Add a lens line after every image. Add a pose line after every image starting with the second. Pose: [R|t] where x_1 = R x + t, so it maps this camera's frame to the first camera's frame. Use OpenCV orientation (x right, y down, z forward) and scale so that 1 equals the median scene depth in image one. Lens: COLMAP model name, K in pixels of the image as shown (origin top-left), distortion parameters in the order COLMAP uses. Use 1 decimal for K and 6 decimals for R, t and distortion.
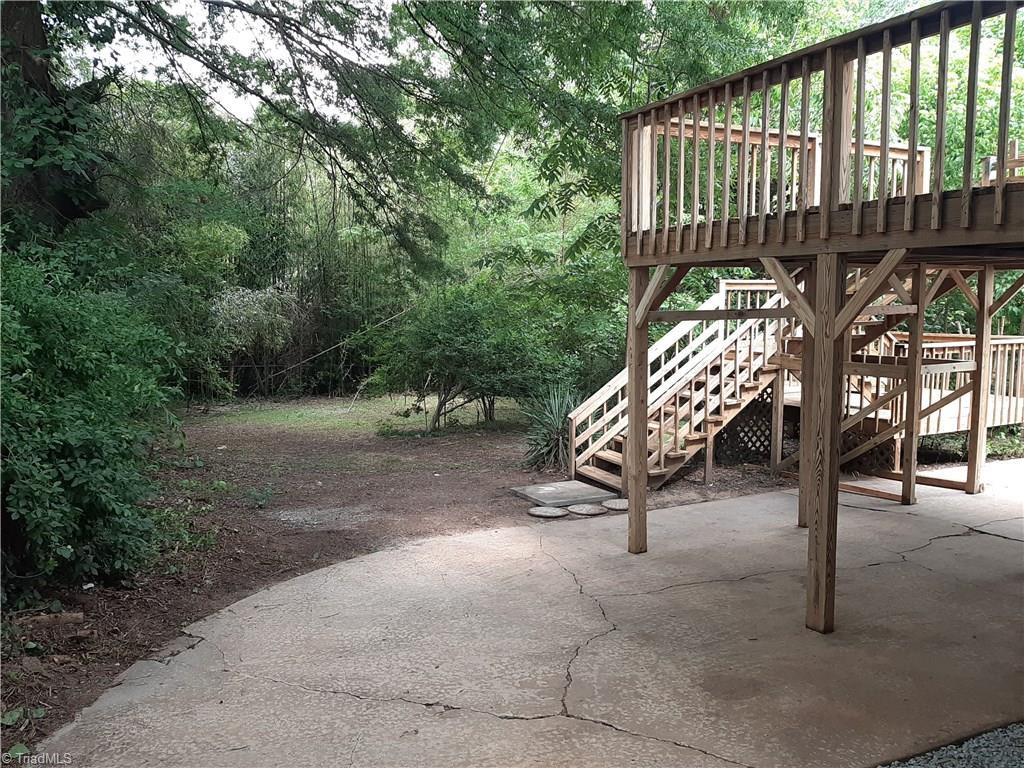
lens RADIAL K [[783.5, 0, 512.0], [0, 783.5, 384.0], [0, 0, 1]] dist [0.066353, -0.115111]
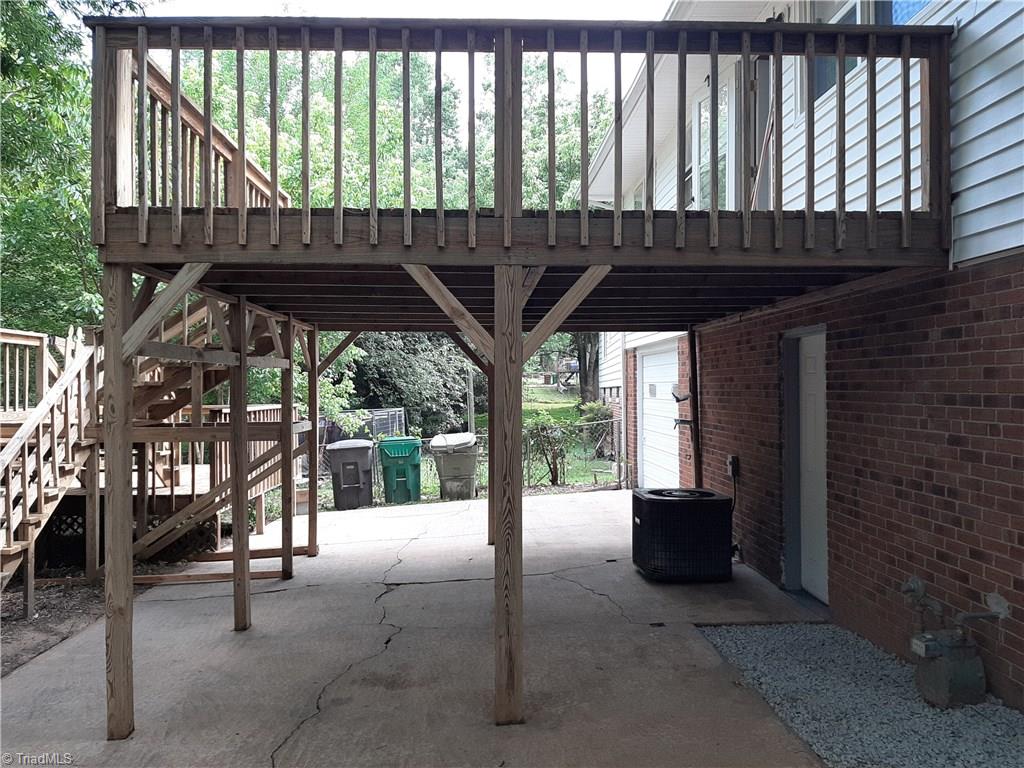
lens RADIAL K [[783.5, 0, 512.0], [0, 783.5, 384.0], [0, 0, 1]] dist [0.066353, -0.115111]
pose [[0.446642, 0.012382, 0.894627, -0.228278], [0.092489, 0.993908, -0.059931, 0.009611], [-0.889920, 0.109511, 0.442776, 0.399781]]
